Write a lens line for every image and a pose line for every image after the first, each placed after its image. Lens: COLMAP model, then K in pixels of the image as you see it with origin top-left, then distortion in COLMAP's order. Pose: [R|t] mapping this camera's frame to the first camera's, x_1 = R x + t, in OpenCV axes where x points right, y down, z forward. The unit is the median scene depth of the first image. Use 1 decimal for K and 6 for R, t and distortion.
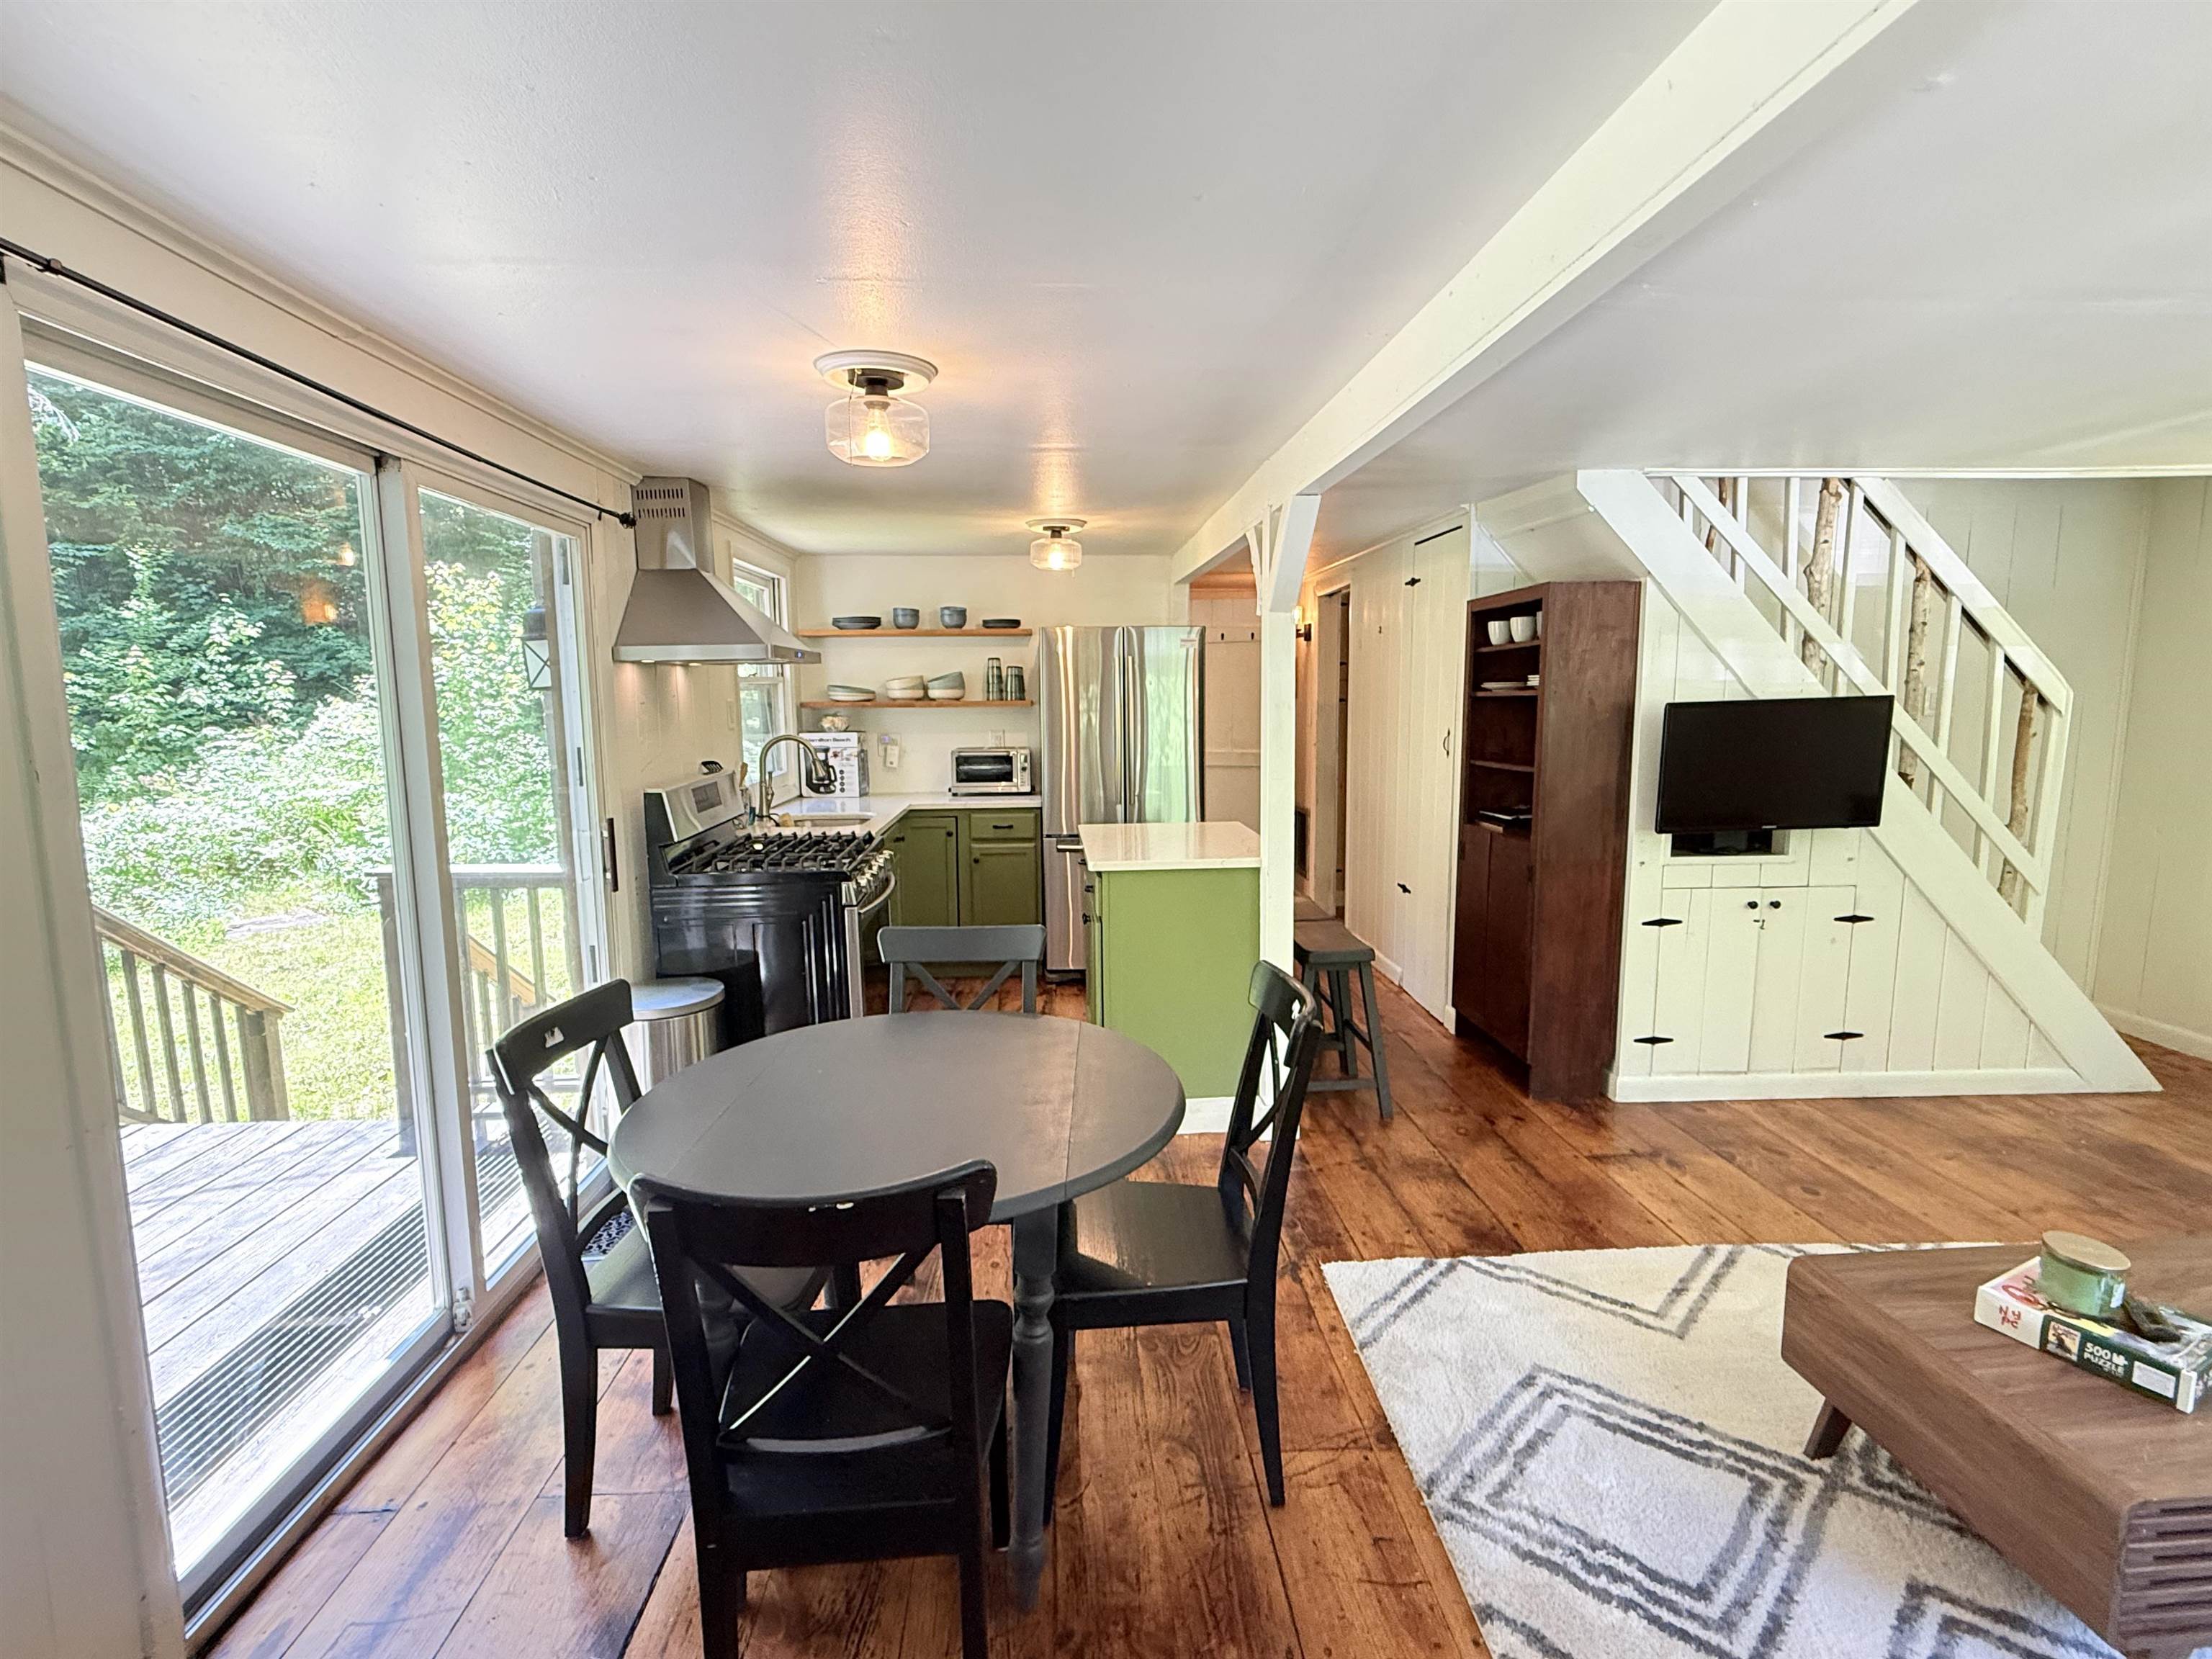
lens RADIAL K [[1045.3, 0, 1099.8], [0, 1045.3, 828.7], [0, 0, 1]] dist [0.000287, 0.000833]
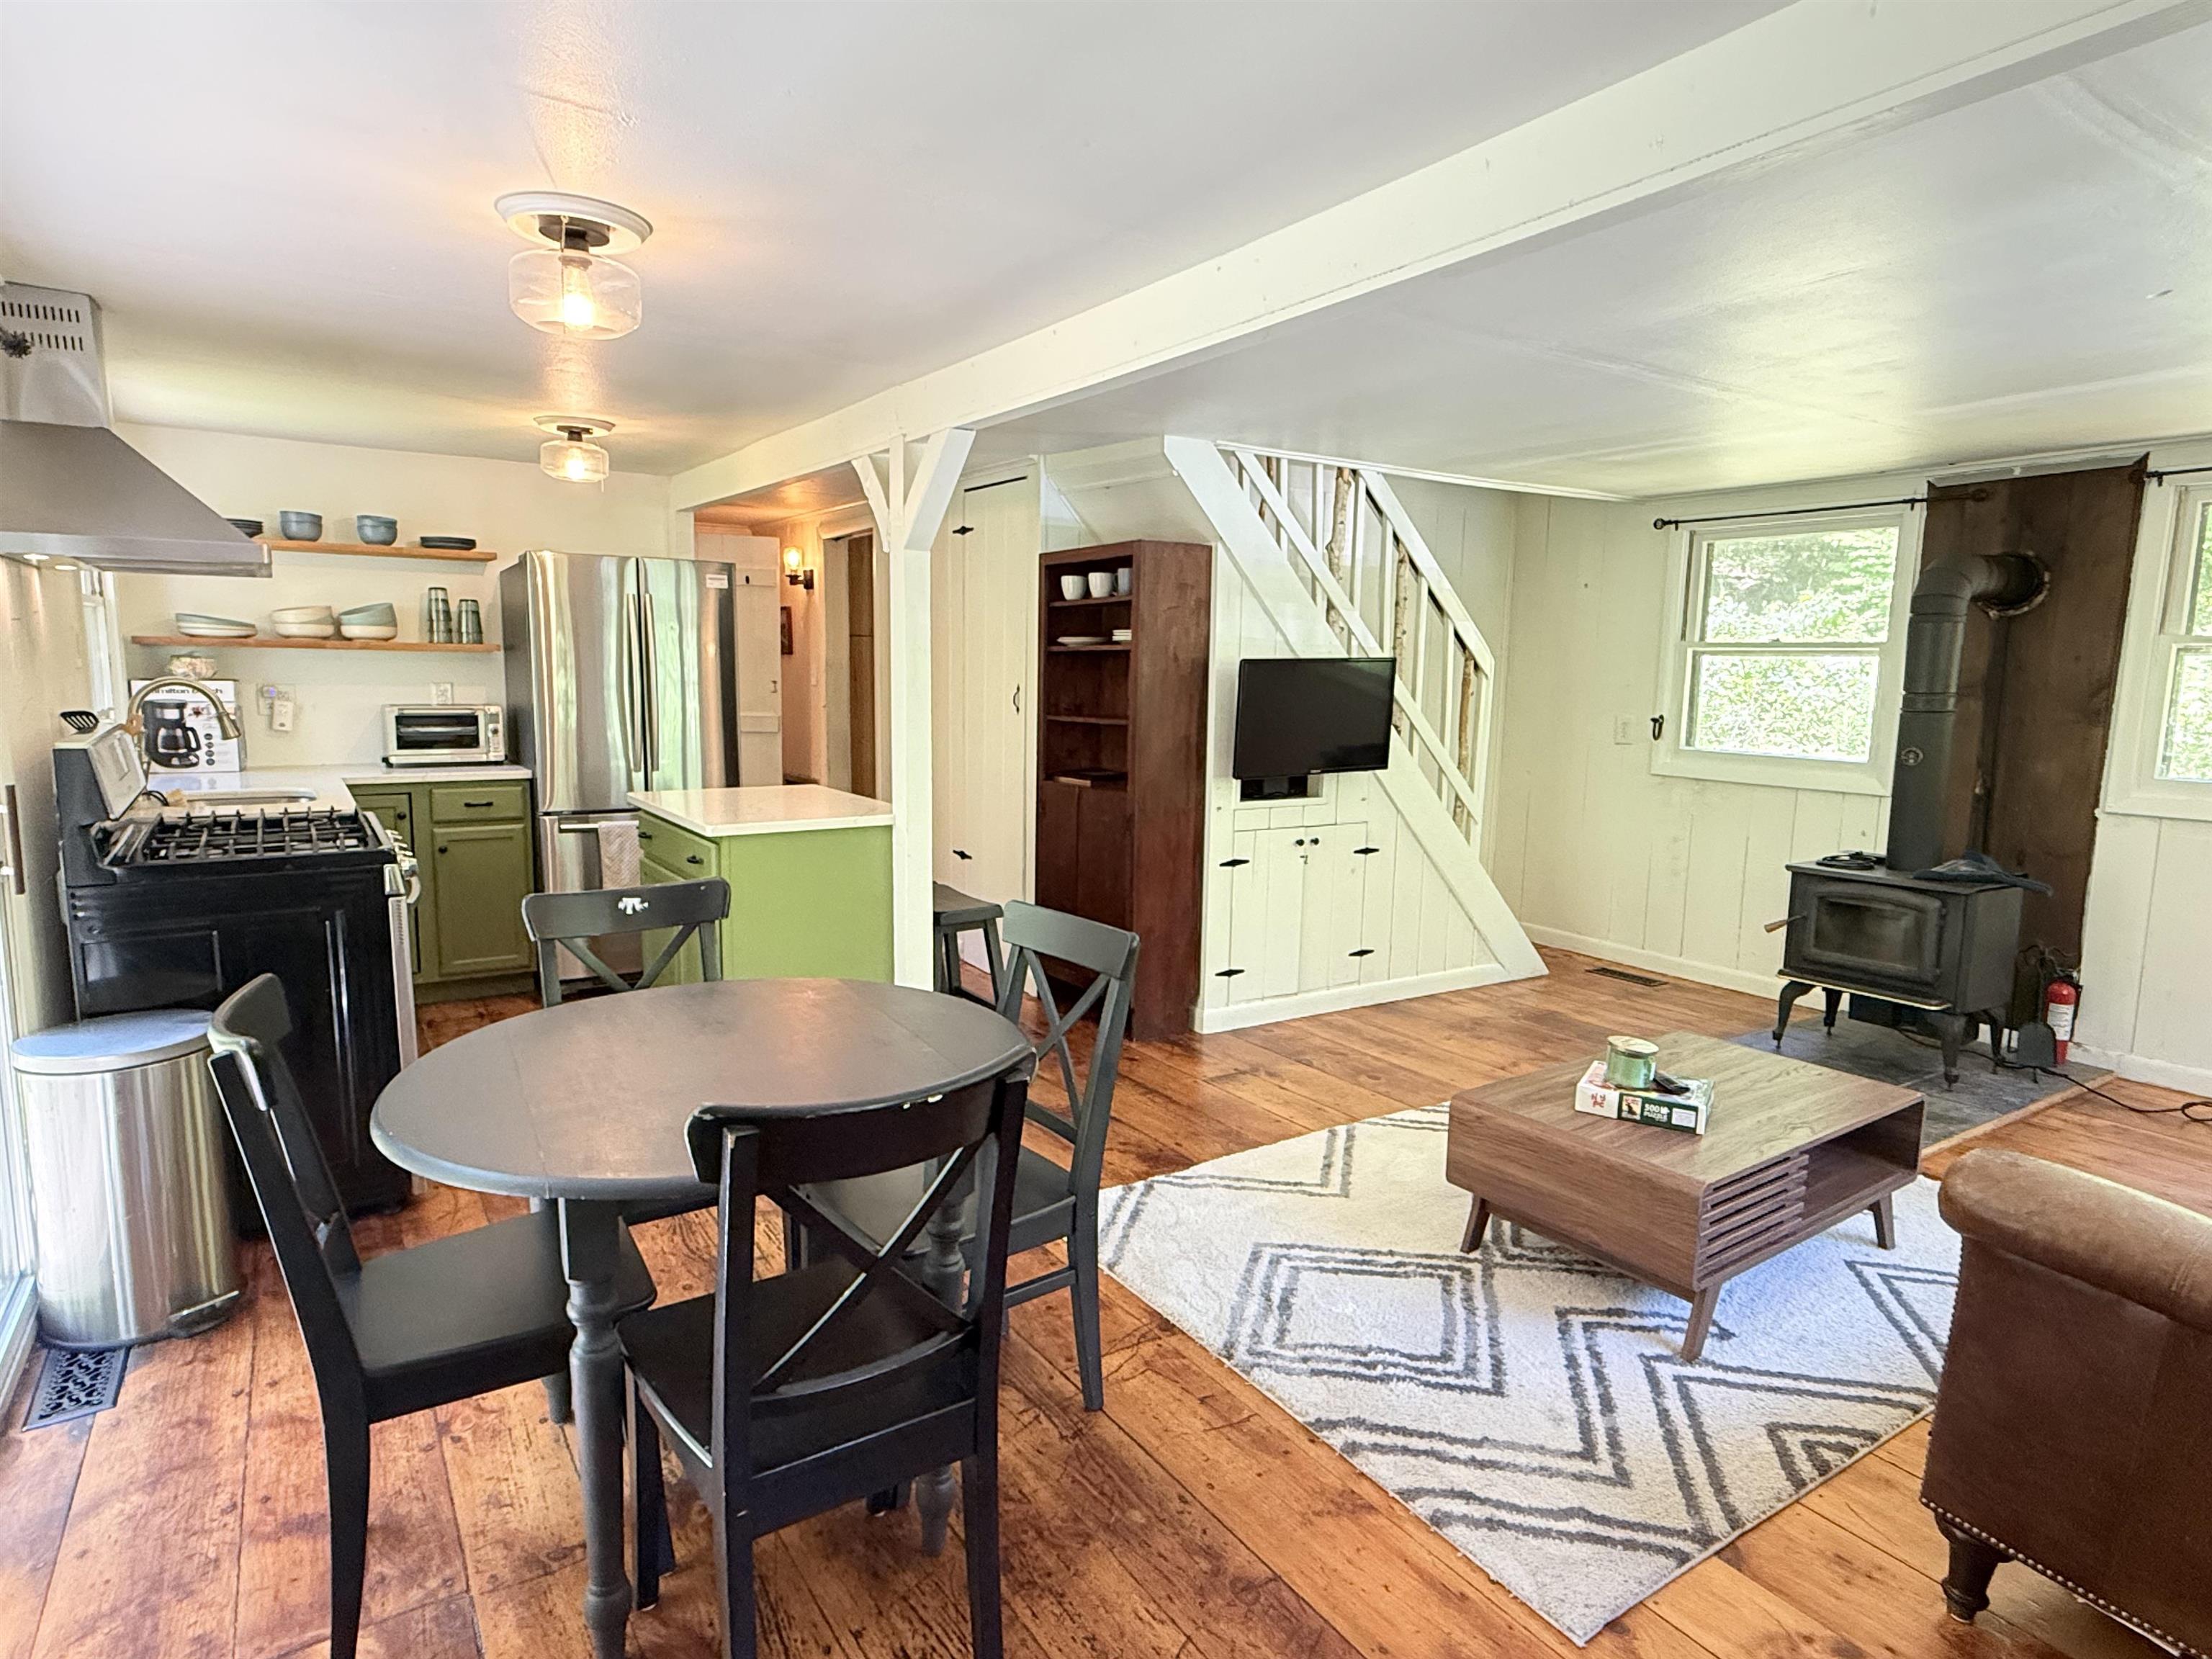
lens RADIAL K [[1224.6, 0, 1086.9], [0, 1224.6, 829.7], [0, 0, 1]] dist [0.002597, -0.000777]
pose [[0.867076, -0.042301, 0.496378, -0.223849], [0.039353, 0.999091, 0.016399, 0.028694], [-0.496620, 0.005314, 0.867952, -0.025972]]
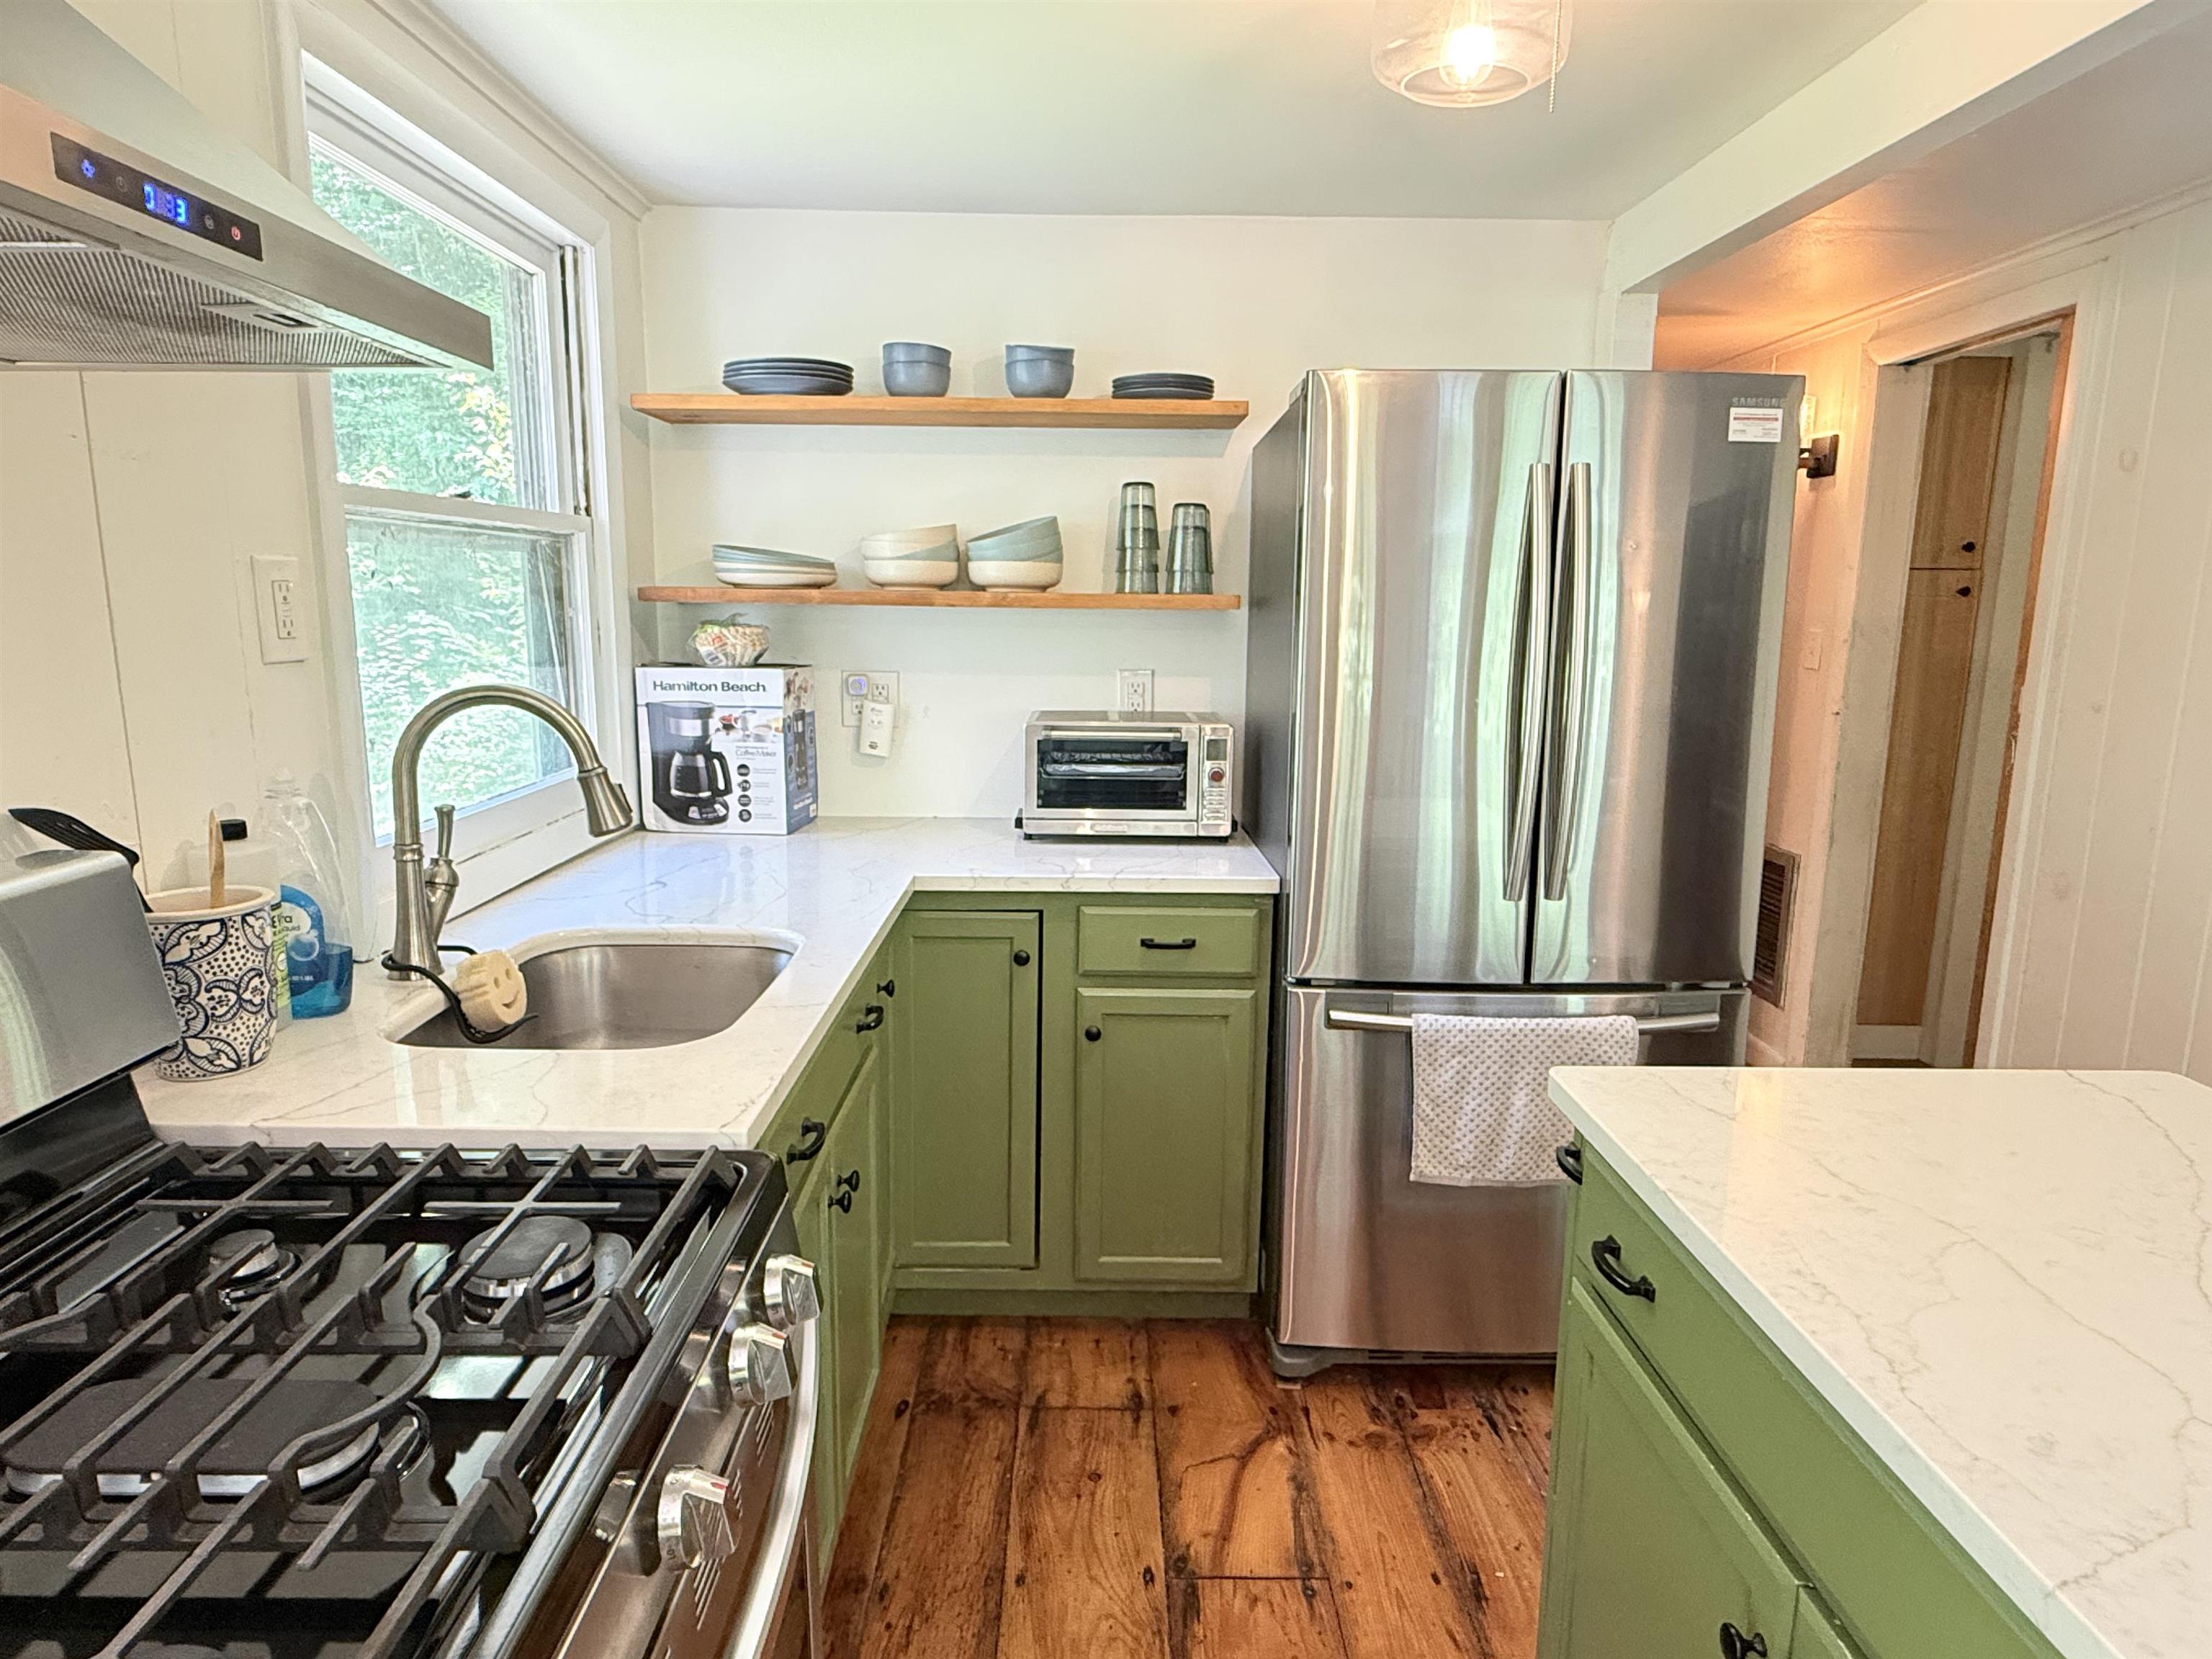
lens RADIAL K [[1273.4, 0, 1087.3], [0, 1273.4, 834.9], [0, 0, 1]] dist [-0.000534, 0.002979]
pose [[0.997963, 0.031004, -0.055760, -0.141595], [-0.028109, 0.998253, 0.051967, -0.089408], [0.057274, -0.050294, 0.997091, 0.819926]]
